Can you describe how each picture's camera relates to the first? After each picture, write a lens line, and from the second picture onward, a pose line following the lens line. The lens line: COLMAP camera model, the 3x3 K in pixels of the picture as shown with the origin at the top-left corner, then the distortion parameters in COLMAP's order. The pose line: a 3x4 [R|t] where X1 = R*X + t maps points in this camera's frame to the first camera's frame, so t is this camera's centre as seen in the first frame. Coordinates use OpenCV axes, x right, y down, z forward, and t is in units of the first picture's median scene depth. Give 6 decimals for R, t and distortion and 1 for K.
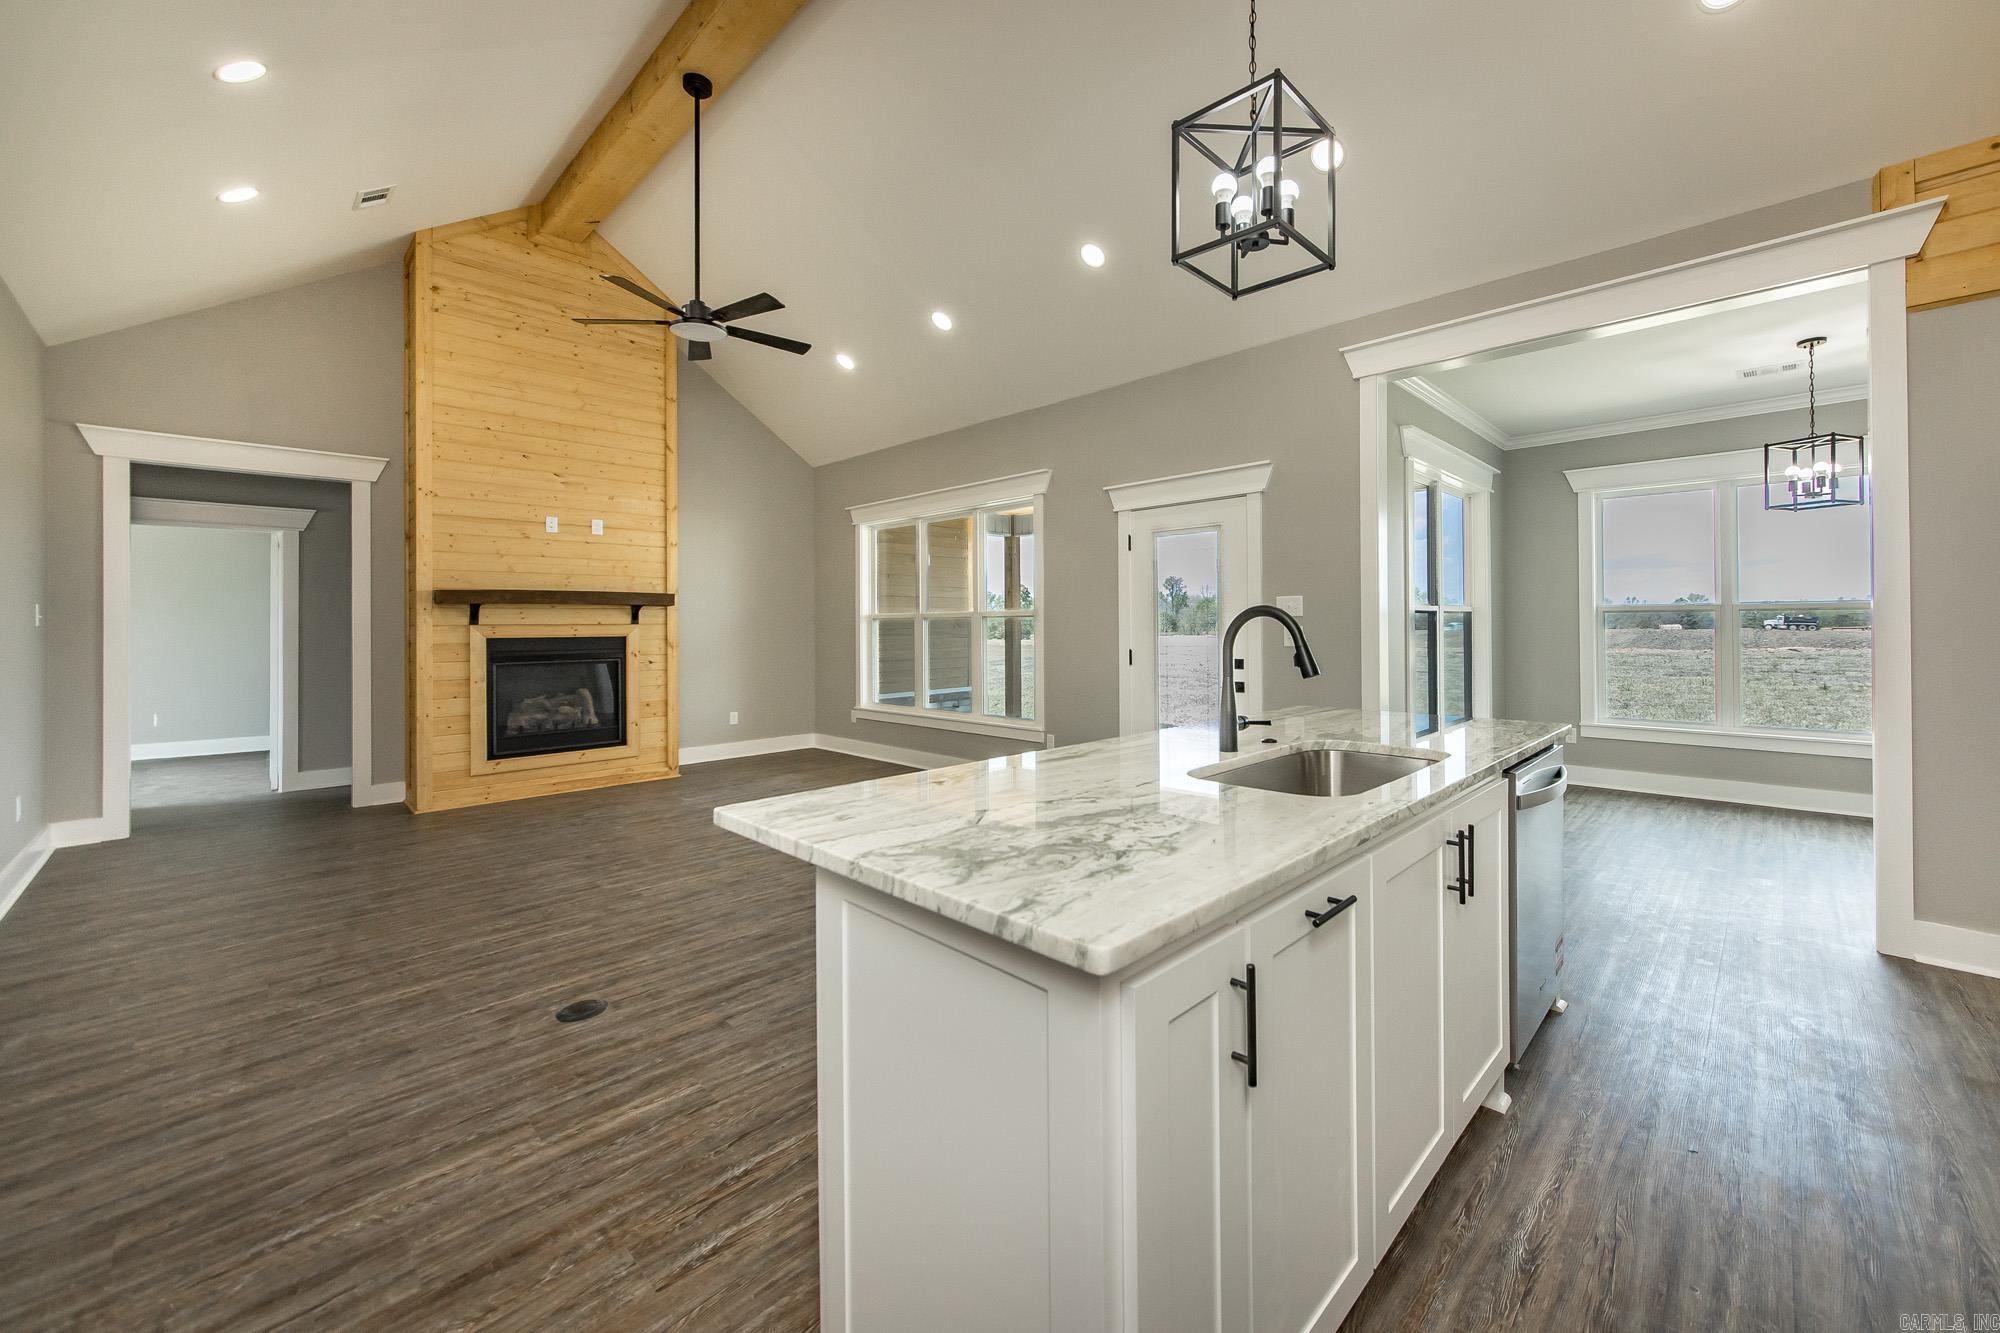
lens RADIAL K [[777.5, 0, 1084.8], [0, 777.5, 619.5], [0, 0, 1]] dist [-0.011214, 0.004466]
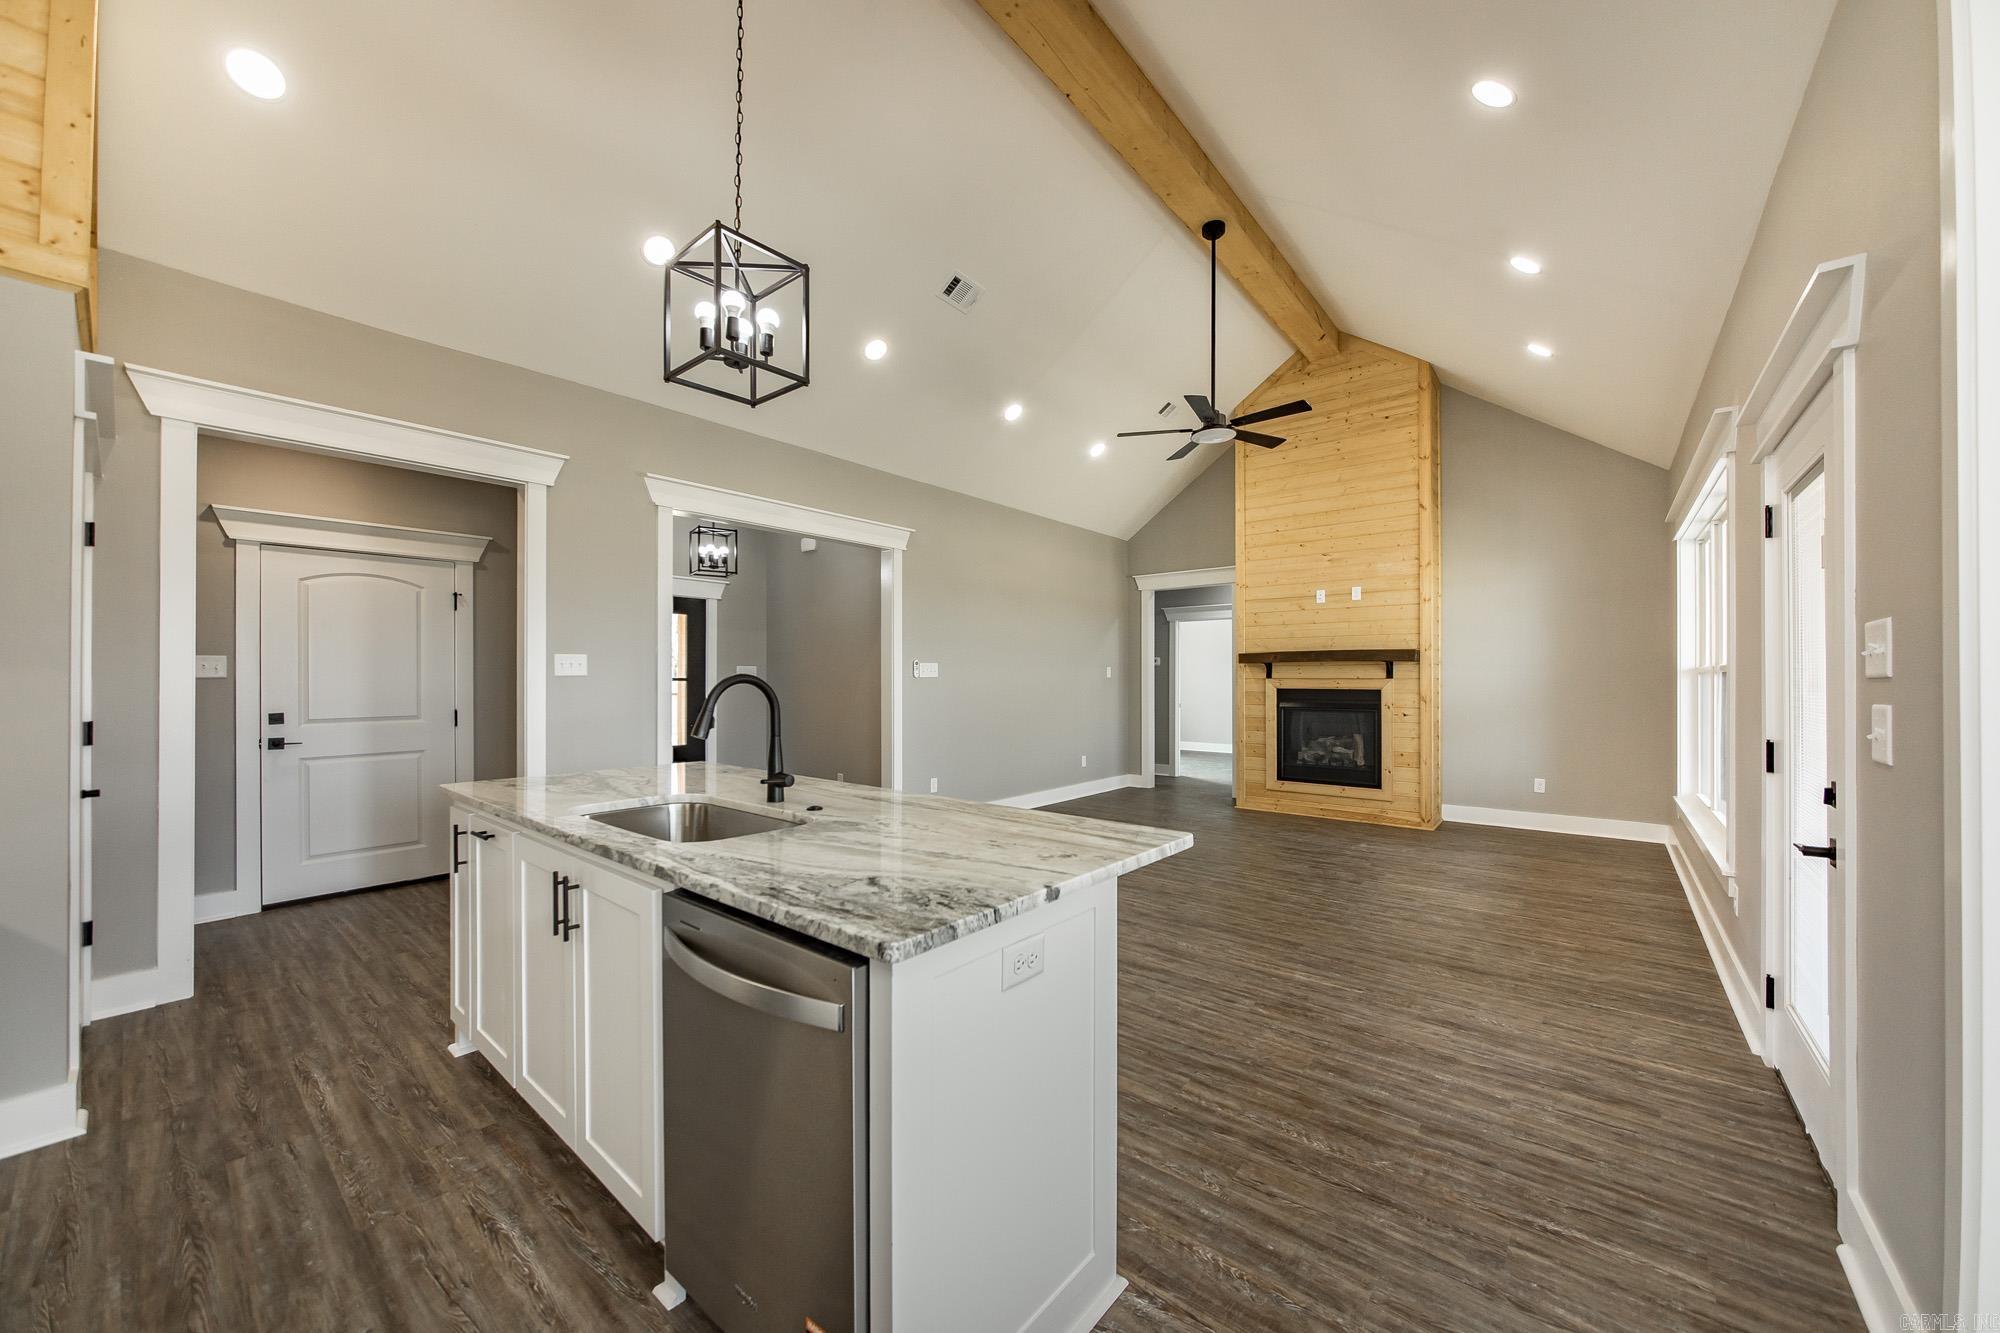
lens RADIAL K [[727.0, 0, 994.7], [0, 727.0, 675.4], [0, 0, 1]] dist [-0.010280, 0.002675]
pose [[0.041355, 0.004551, -0.999134, 0.805497], [0.007468, 0.999960, 0.004864, -0.014685], [0.999117, -0.007662, 0.041320, 0.812164]]
